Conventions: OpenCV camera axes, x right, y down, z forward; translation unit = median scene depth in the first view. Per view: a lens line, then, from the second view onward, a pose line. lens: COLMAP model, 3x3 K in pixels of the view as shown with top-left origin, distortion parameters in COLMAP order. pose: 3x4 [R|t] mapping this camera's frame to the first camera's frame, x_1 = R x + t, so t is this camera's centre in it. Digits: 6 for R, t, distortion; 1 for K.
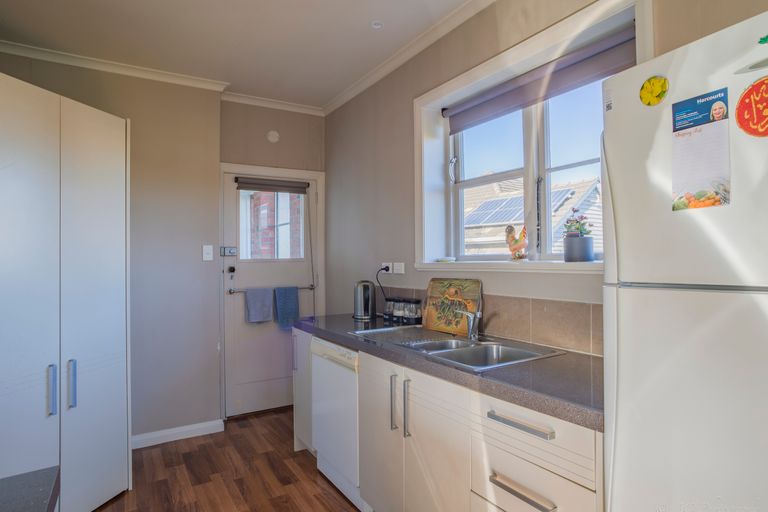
lens RADIAL K [[442.0, 0, 382.7], [0, 442.0, 250.7], [0, 0, 1]] dist [-0.049245, 0.030668]
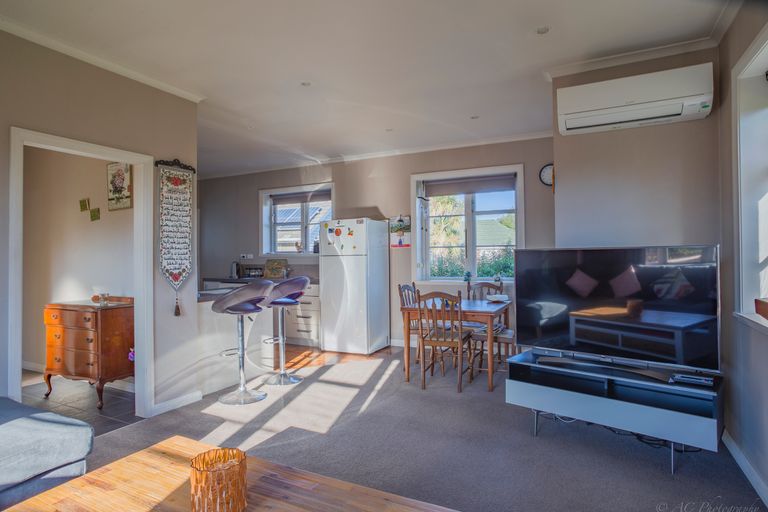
lens RADIAL K [[442.0, 0, 382.0], [0, 442.0, 255.0], [0, 0, 1]] dist [-0.049245, 0.030668]
pose [[0.856102, 0.001123, 0.516806, -0.892133], [-0.007932, 0.999908, 0.010967, -0.001966], [-0.516747, -0.013488, 0.856032, -2.192626]]
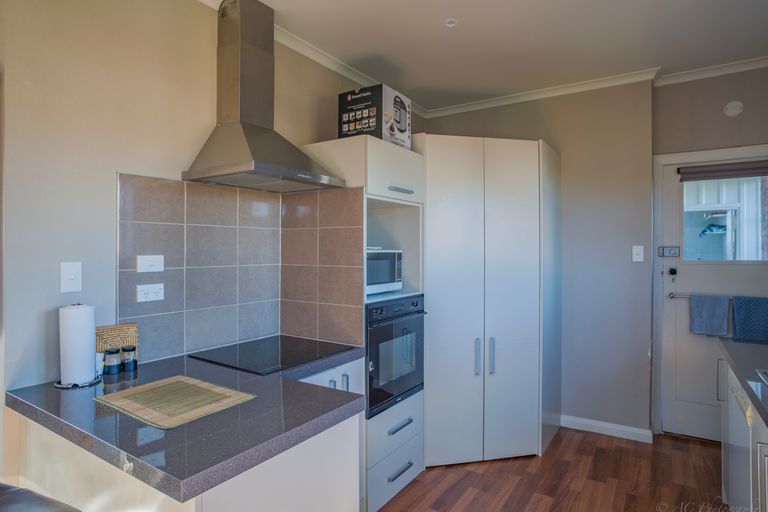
lens RADIAL K [[442.0, 0, 385.6], [0, 442.0, 251.0], [0, 0, 1]] dist [-0.049245, 0.030668]
pose [[0.424049, 0.012913, -0.905547, 0.219804], [0.016213, 0.999630, 0.021847, -0.029298], [0.905494, -0.023946, 0.423683, 0.090900]]
